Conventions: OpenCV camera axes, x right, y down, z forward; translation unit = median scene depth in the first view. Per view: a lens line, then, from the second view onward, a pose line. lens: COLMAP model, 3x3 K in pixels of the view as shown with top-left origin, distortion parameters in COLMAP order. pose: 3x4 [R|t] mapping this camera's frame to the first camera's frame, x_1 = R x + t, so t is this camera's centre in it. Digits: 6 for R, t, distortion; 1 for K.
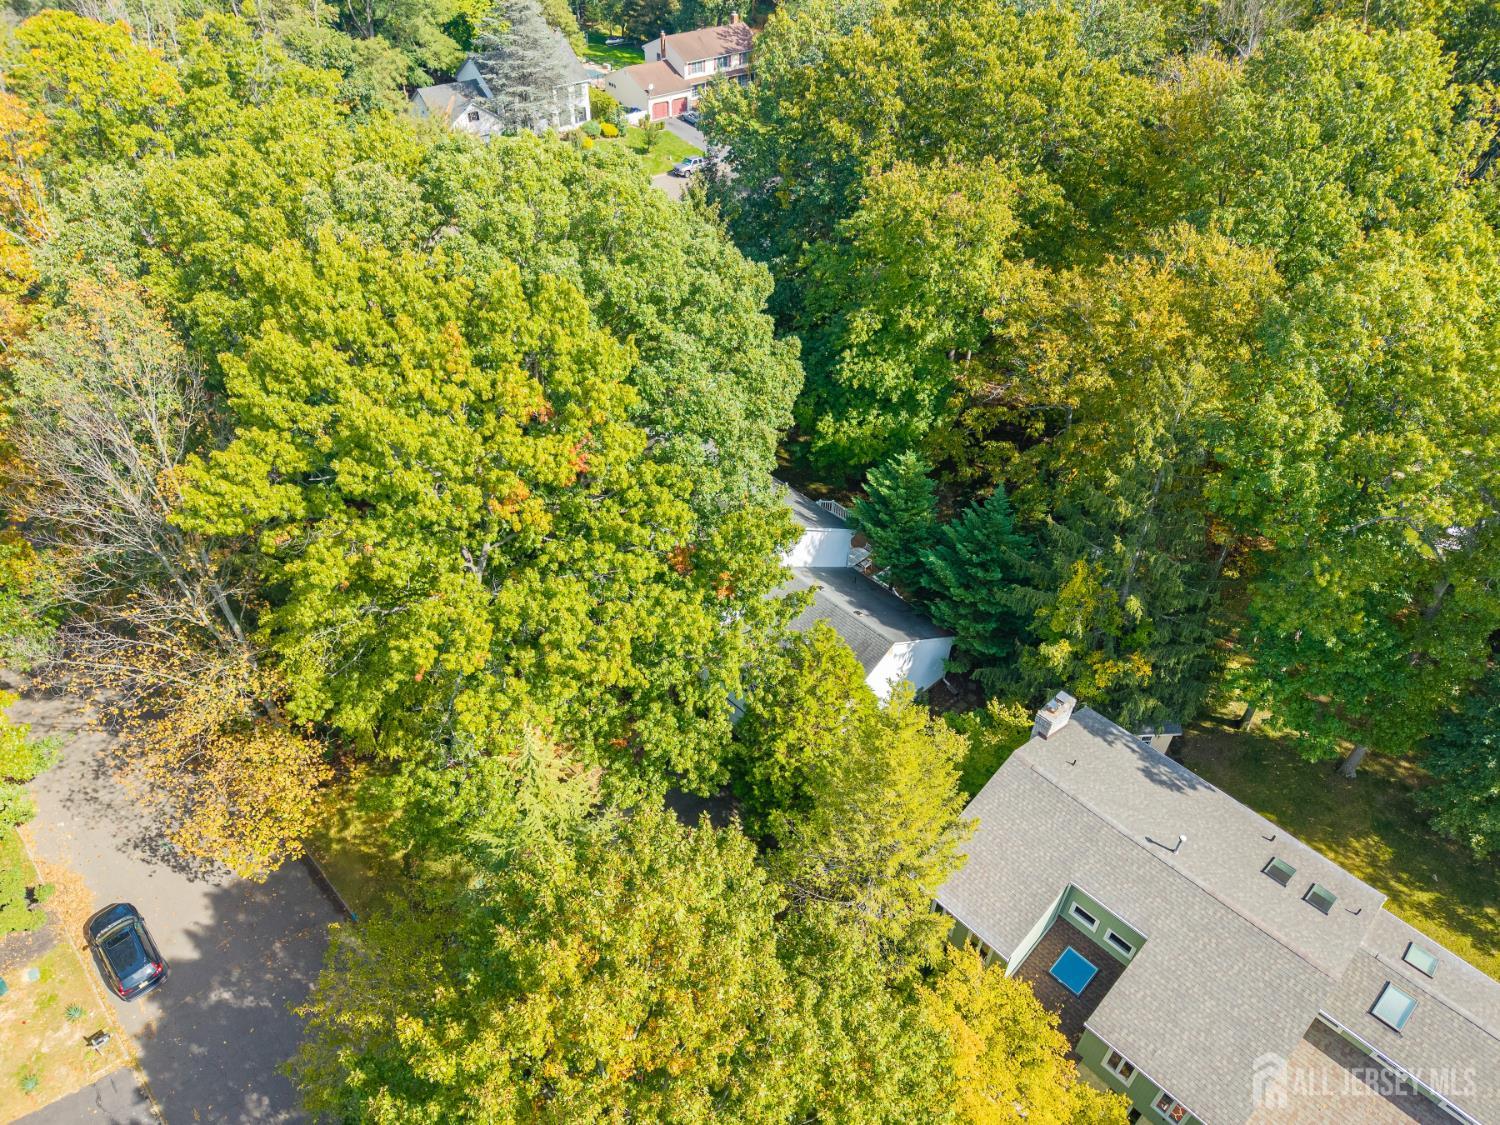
lens RADIAL K [[998.5, 0, 751.8], [0, 998.5, 564.1], [0, 0, 1]] dist [0.060357, -0.079825]
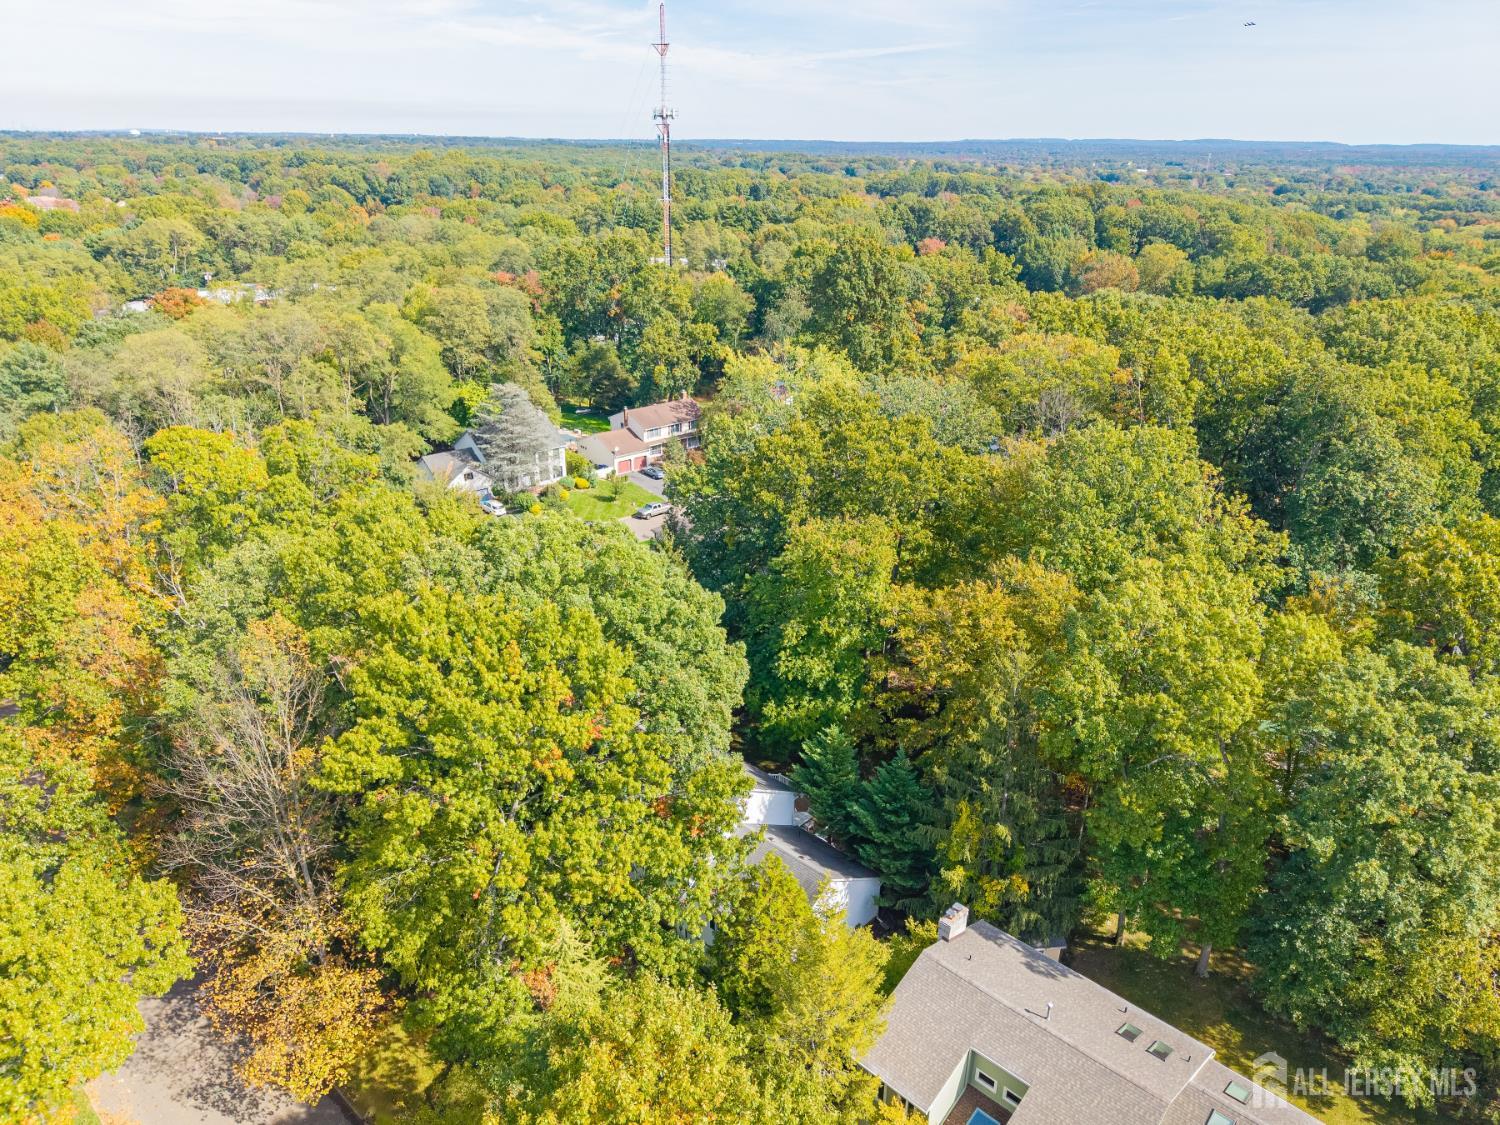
lens RADIAL K [[998.5, 0, 751.8], [0, 998.5, 564.1], [0, 0, 1]] dist [0.060357, -0.079825]
pose [[0.998224, -0.029625, 0.051677, -0.011420], [0.043808, 0.952960, -0.299913, 0.087392], [-0.040361, 0.301644, 0.952566, -0.359795]]
